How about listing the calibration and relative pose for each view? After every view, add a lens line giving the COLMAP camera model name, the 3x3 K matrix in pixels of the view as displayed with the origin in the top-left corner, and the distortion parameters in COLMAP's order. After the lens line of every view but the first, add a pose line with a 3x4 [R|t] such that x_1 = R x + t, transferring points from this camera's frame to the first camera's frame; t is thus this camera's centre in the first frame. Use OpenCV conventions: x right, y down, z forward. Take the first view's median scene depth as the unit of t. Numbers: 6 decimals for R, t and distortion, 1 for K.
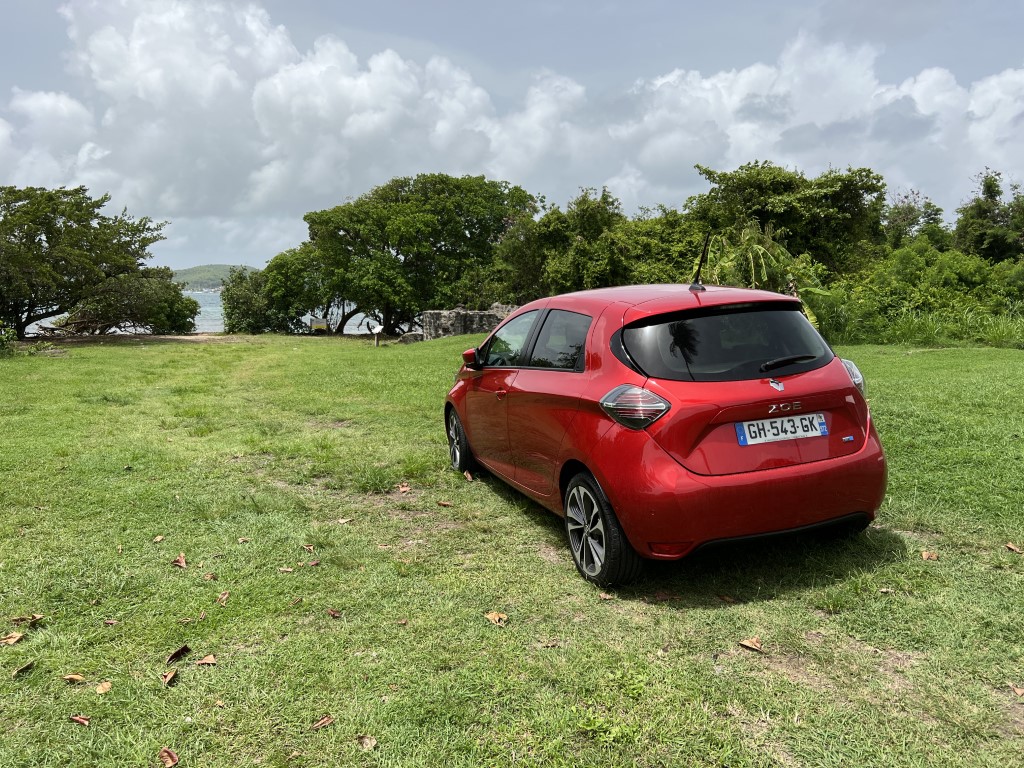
lens RADIAL K [[770.9, 0, 514.1], [0, 770.9, 389.1], [0, 0, 1]] dist [0.077896, -0.114011]
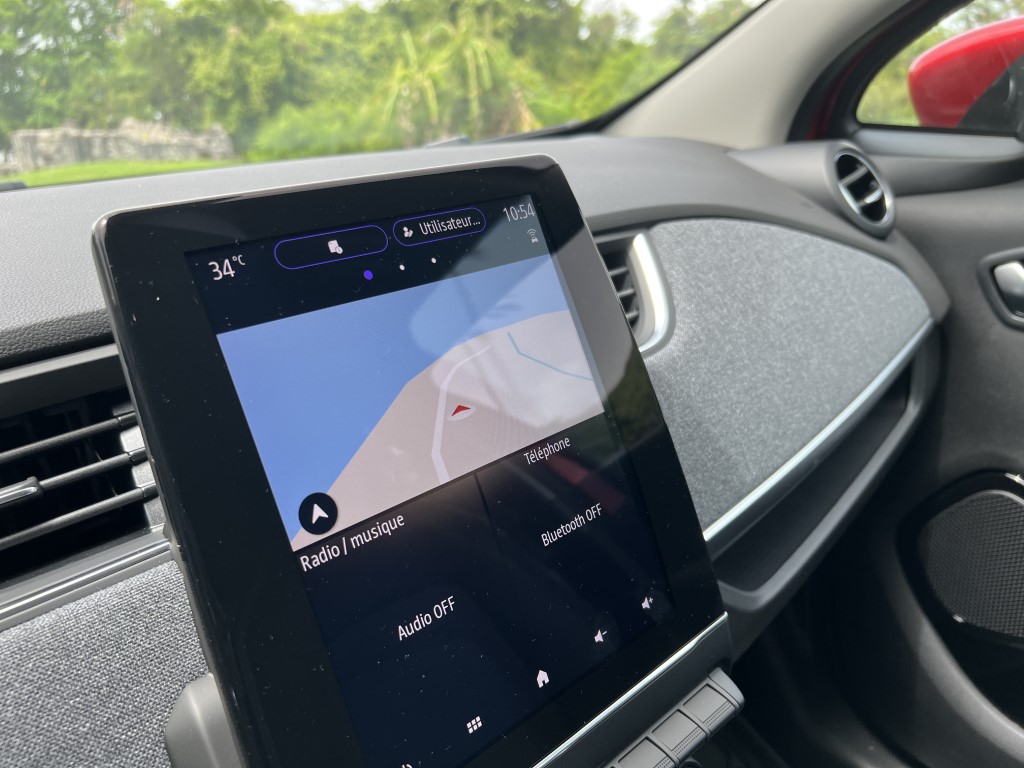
lens RADIAL K [[790.1, 0, 506.6], [0, 790.1, 374.5], [0, 0, 1]] dist [0.011370, -0.039810]
pose [[0.924682, -0.117241, 0.362239, 0.008440], [0.047132, 0.979339, 0.196654, -0.007059], [-0.377811, -0.164769, 0.911104, 0.144561]]
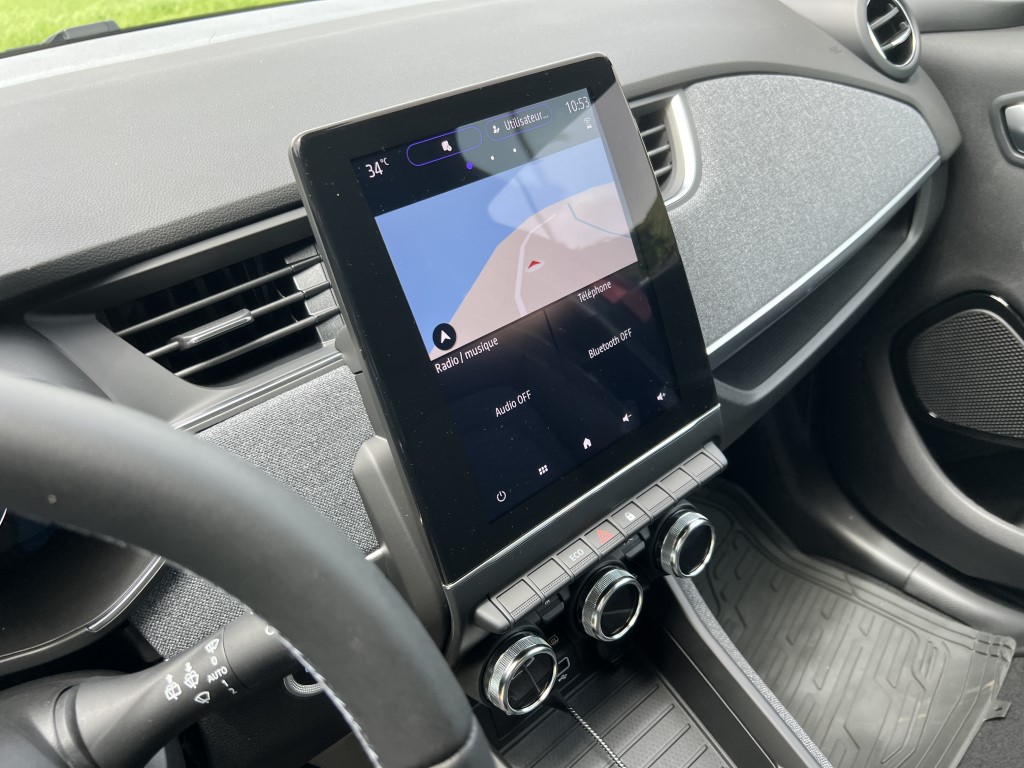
lens RADIAL K [[782.7, 0, 526.8], [0, 782.7, 386.0], [0, 0, 1]] dist [0.026630, -0.047128]
pose [[0.933292, -0.197355, 0.300027, 0.007118], [0.046432, 0.894759, 0.444128, -0.008495], [-0.356103, -0.400570, 0.844236, 0.141976]]
